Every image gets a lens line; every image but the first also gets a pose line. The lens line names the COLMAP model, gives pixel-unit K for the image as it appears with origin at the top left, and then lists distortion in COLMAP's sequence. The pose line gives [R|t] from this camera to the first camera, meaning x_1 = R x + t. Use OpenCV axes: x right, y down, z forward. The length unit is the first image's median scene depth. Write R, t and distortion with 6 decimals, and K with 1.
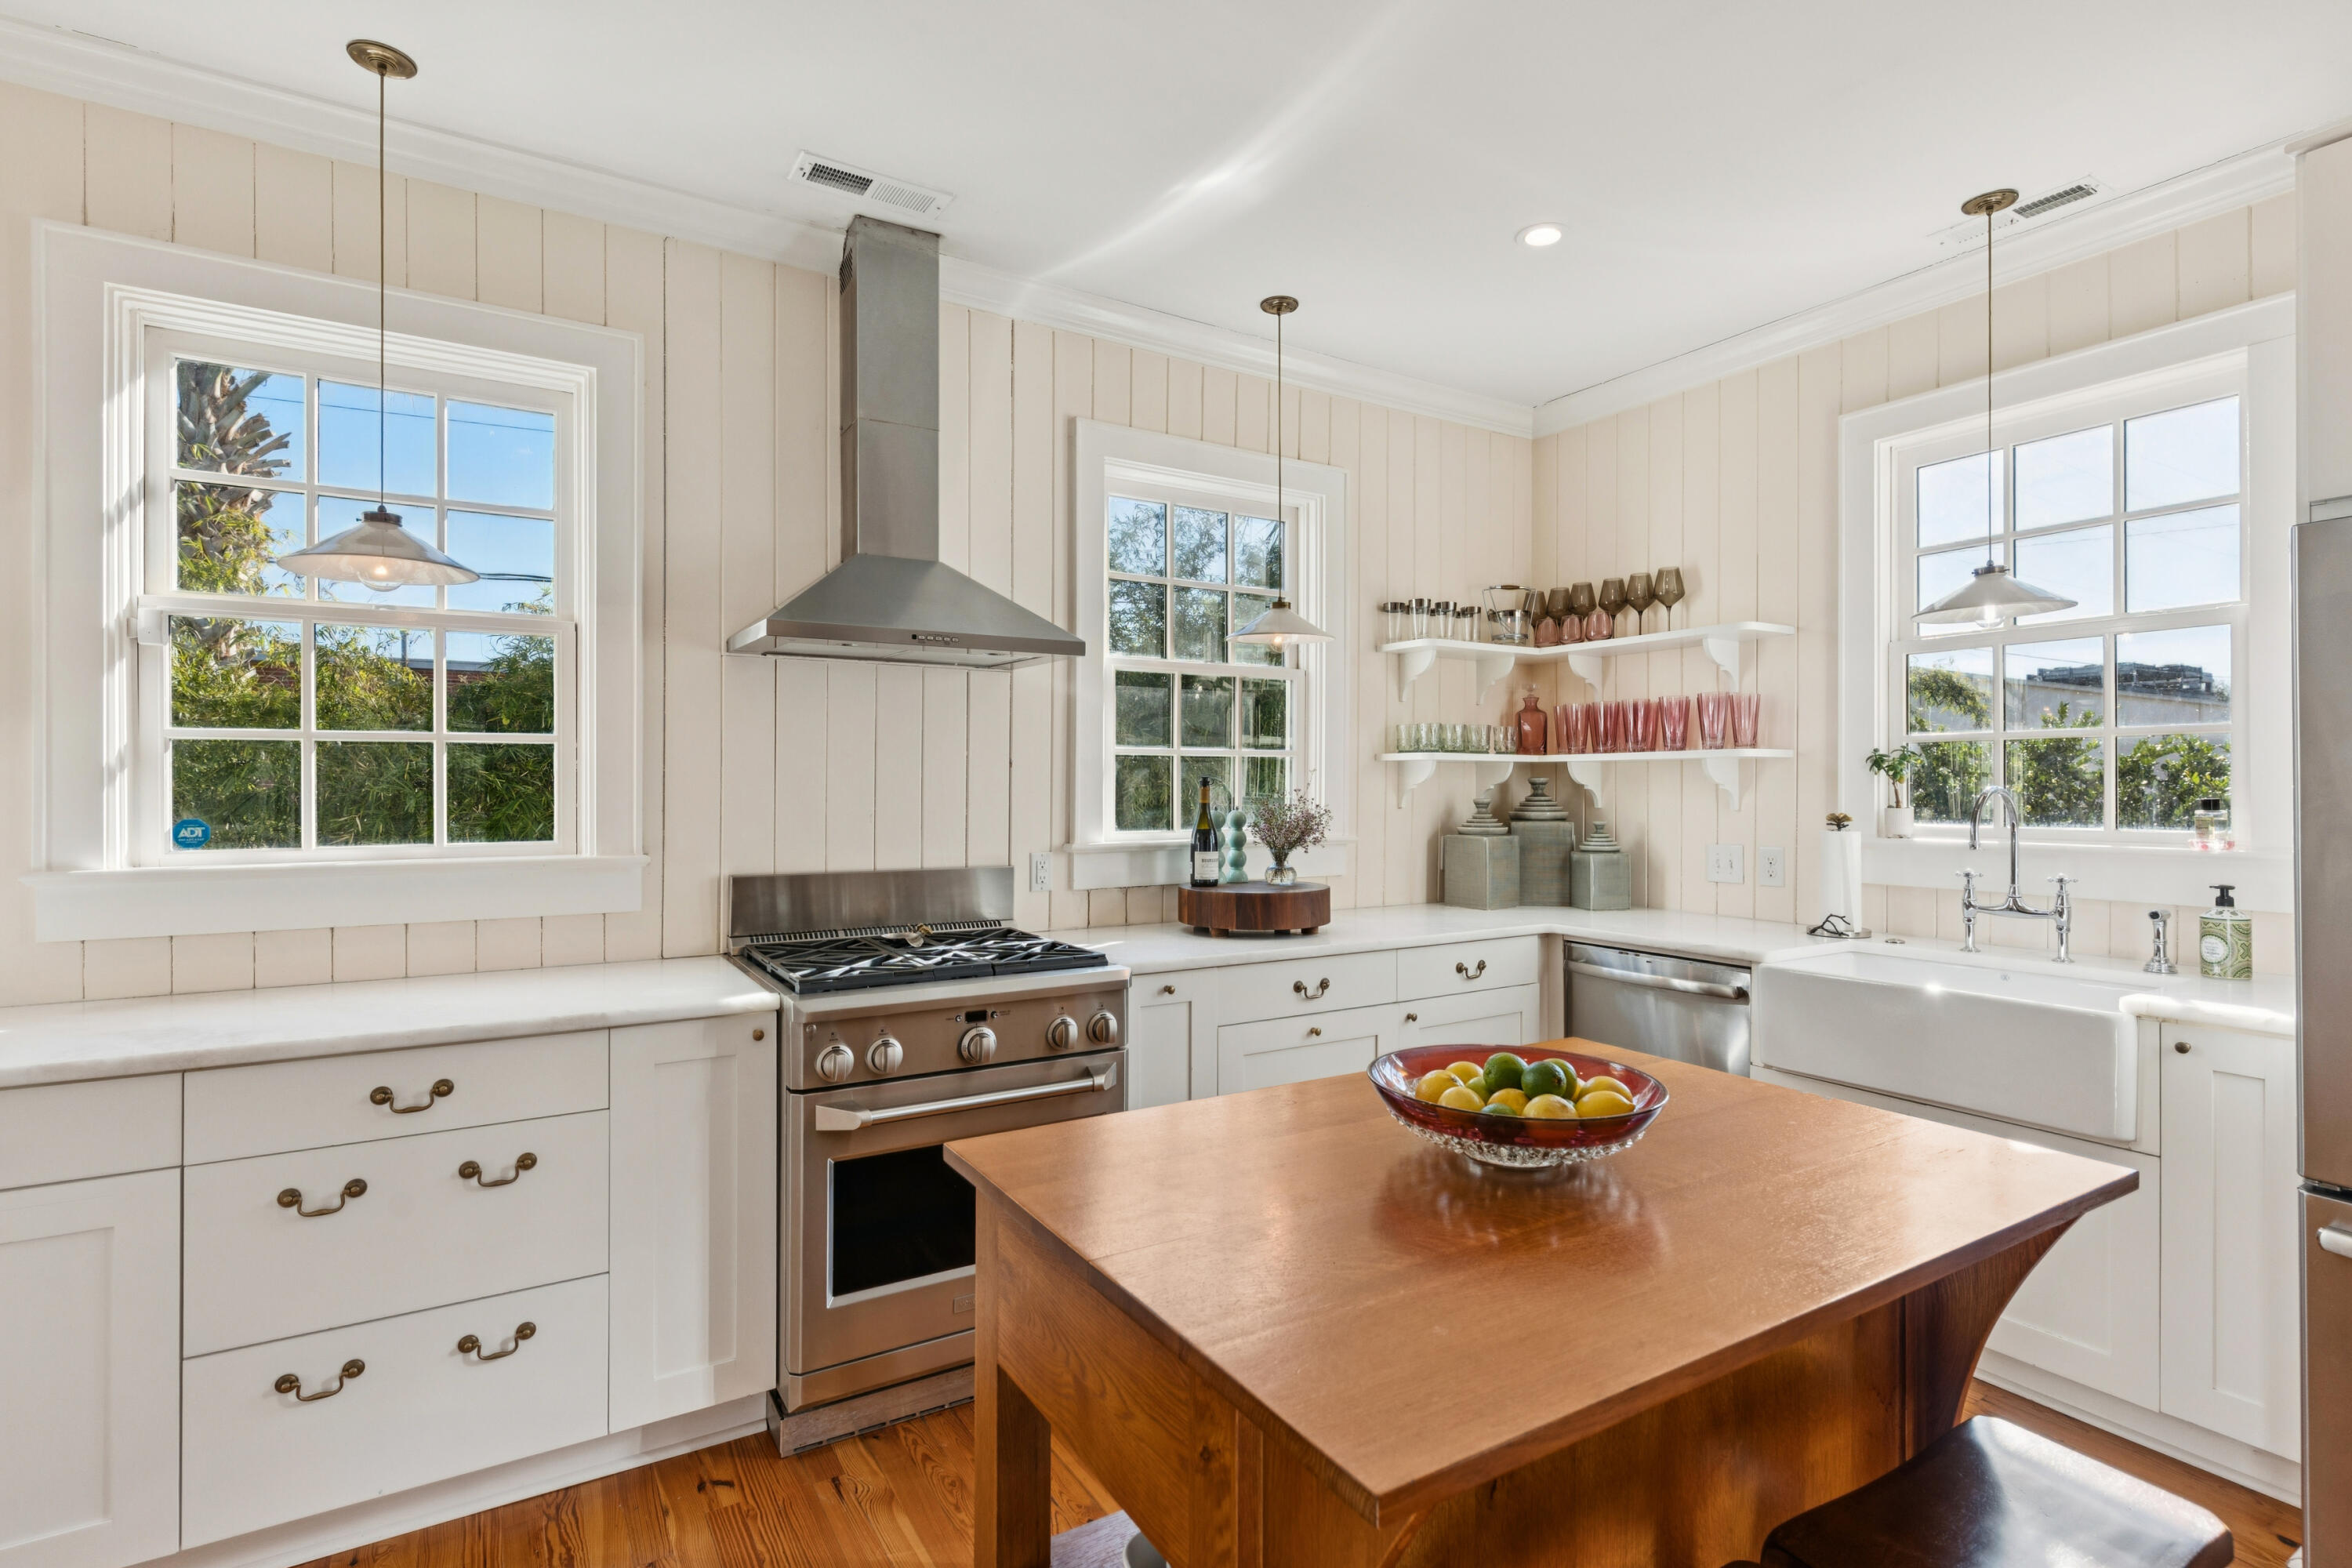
lens RADIAL K [[1138.4, 0, 1176.0], [0, 1138.4, 784.0], [0, 0, 1]] dist [0.001692, 0.000427]
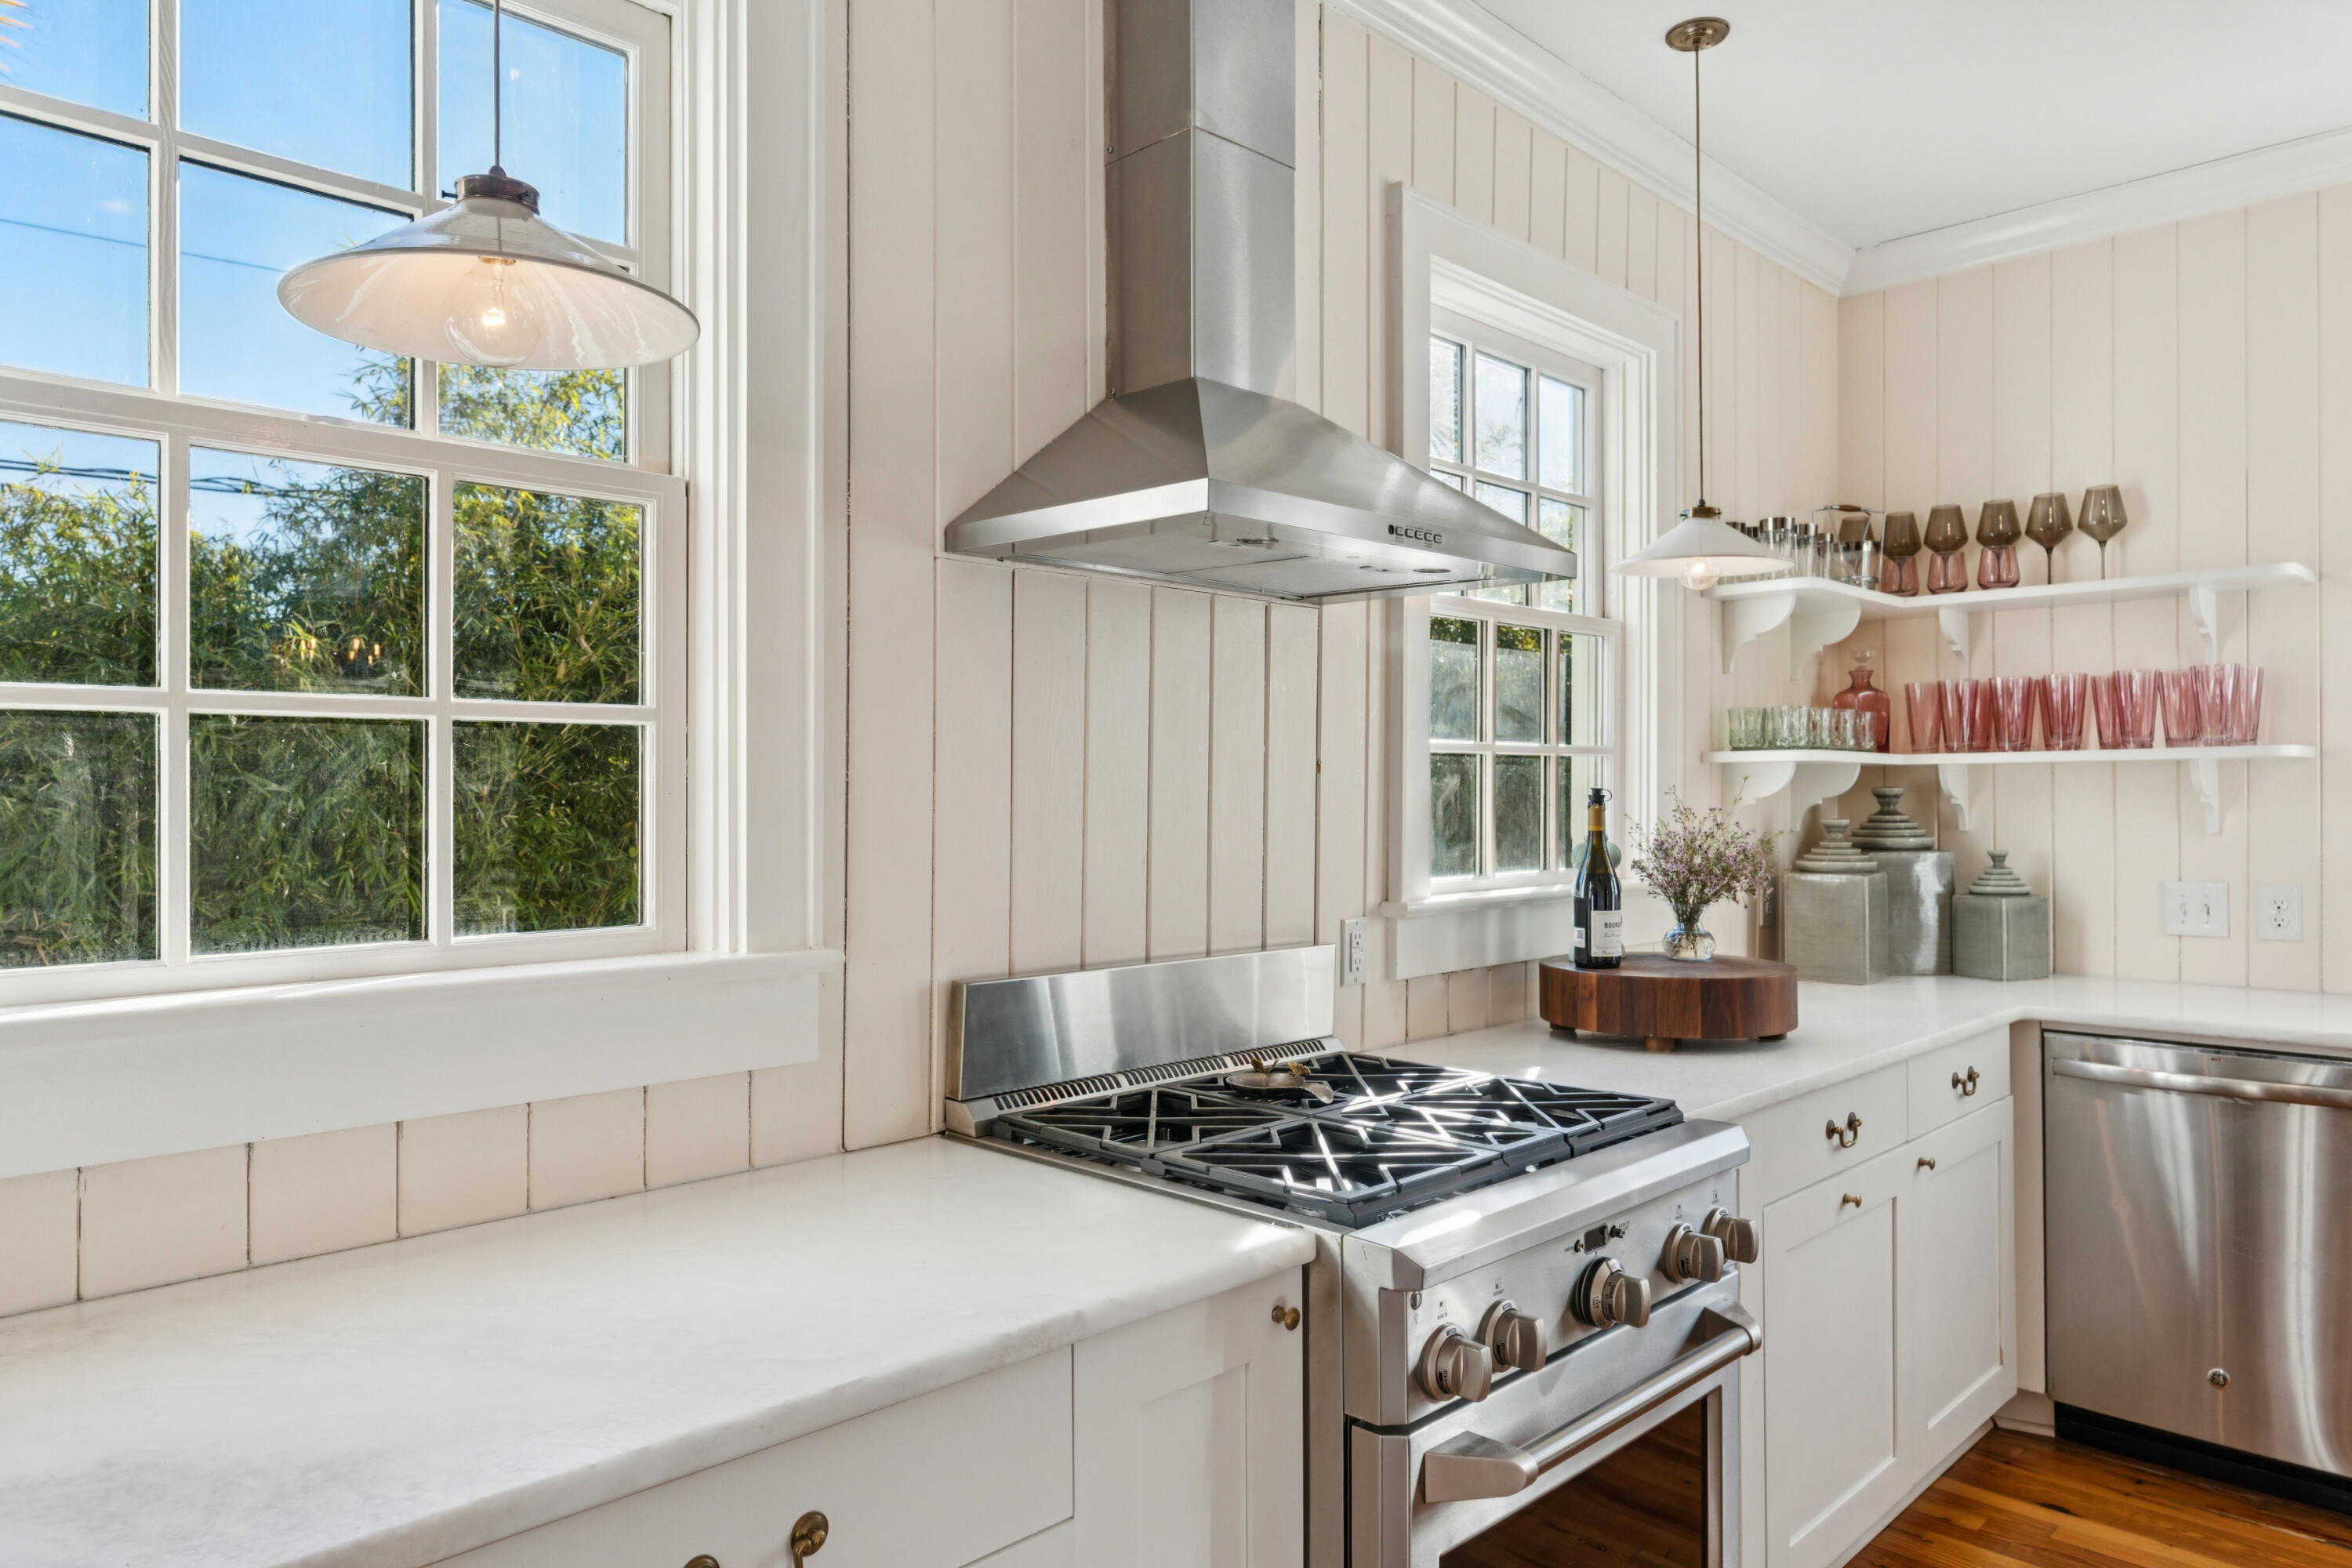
lens RADIAL K [[1539.3, 0, 1176.0], [0, 1539.3, 784.0], [0, 0, 1]] dist [0.004429, -0.000867]
pose [[0.971564, -0.004237, 0.236741, -0.382216], [0.006808, 0.999926, -0.010044, -0.001568], [-0.236681, 0.011371, 0.971521, 0.244801]]
